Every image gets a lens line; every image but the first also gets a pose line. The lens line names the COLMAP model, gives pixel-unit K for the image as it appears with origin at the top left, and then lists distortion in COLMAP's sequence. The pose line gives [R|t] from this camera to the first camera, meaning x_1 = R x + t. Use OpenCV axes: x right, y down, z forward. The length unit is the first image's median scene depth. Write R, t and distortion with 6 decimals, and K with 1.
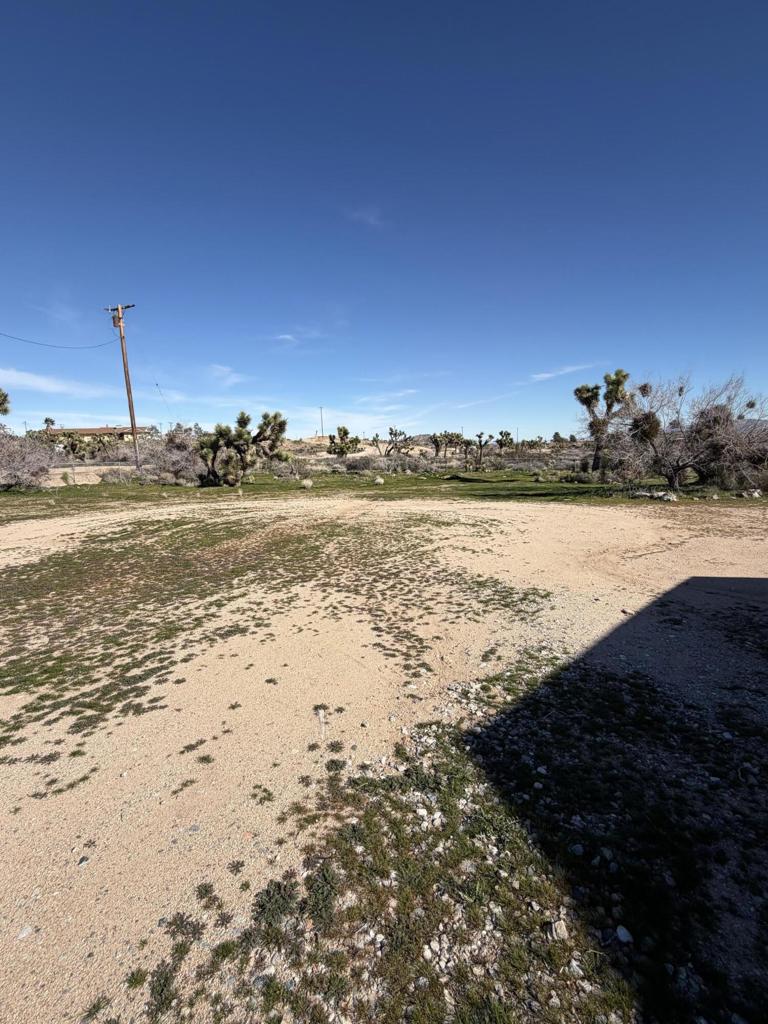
lens RADIAL K [[462.2, 0, 383.4], [0, 462.2, 519.3], [0, 0, 1]] dist [-0.001093, 0.001064]
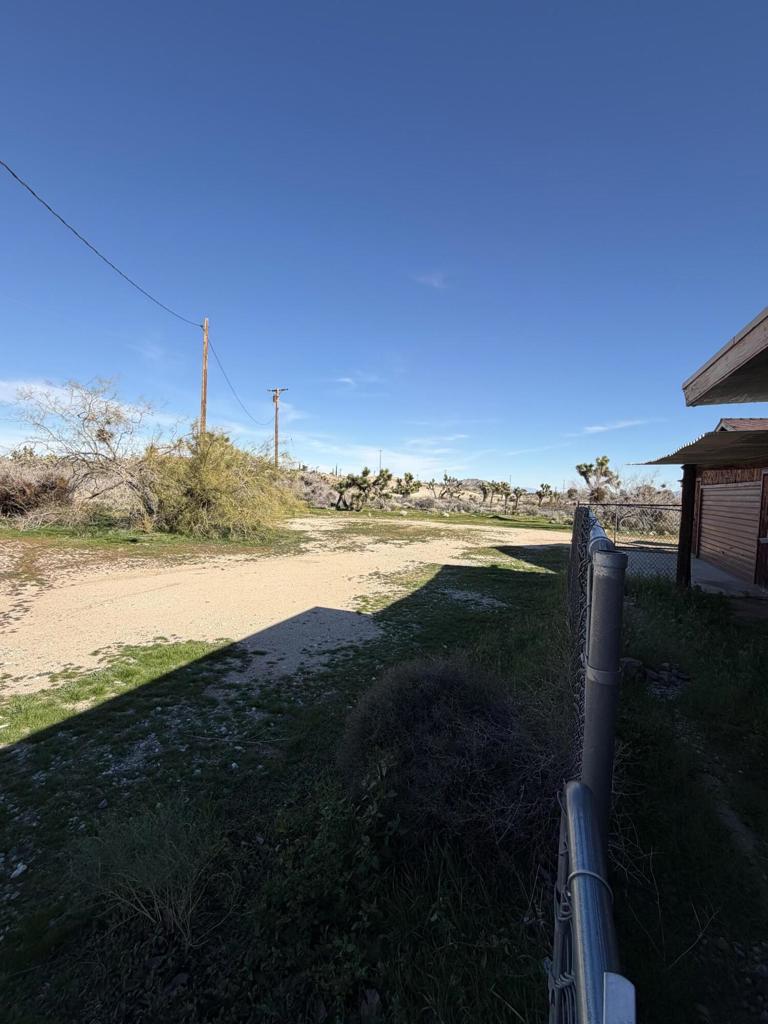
lens RADIAL K [[462.2, 0, 384.5], [0, 462.2, 506.1], [0, 0, 1]] dist [-0.001093, 0.001064]
pose [[0.992843, 0.070686, -0.096262, -0.026772], [-0.081108, 0.990721, -0.109056, 0.029128], [0.087660, 0.116083, 0.989364, -0.222282]]
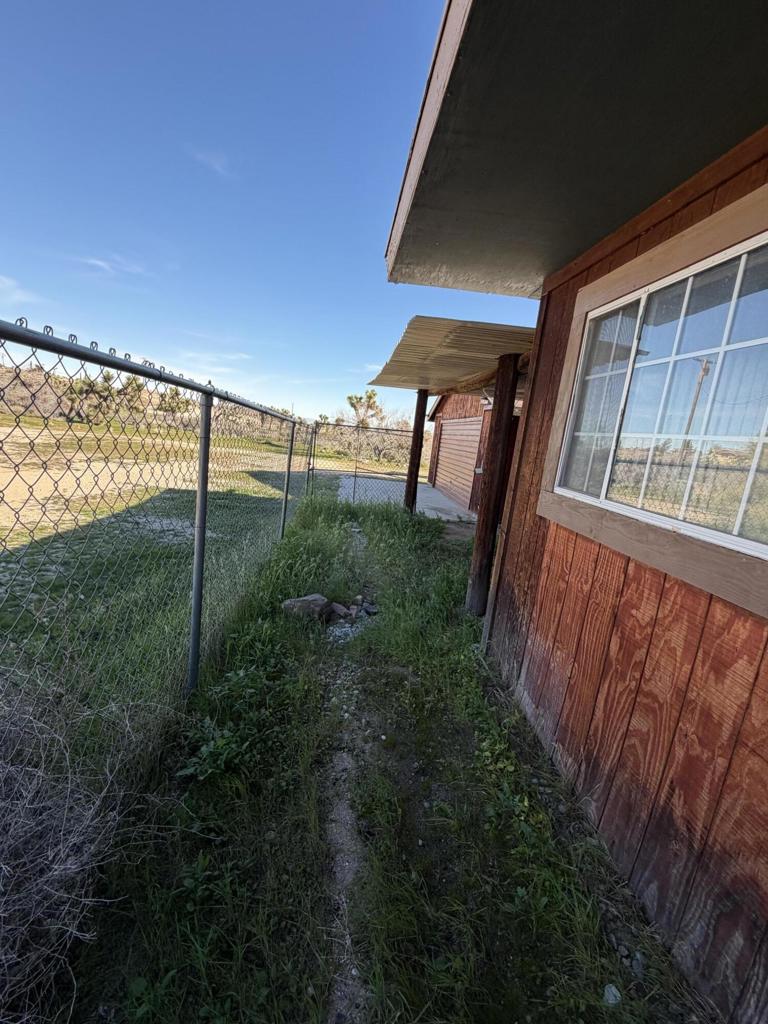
lens RADIAL K [[462.2, 0, 382.5], [0, 462.2, 512.4], [0, 0, 1]] dist [-0.001093, 0.001064]
pose [[0.927046, 0.080416, 0.366223, -0.009397], [-0.092993, 0.995525, 0.016802, 0.029057], [-0.363233, -0.049633, 0.930376, -0.204157]]
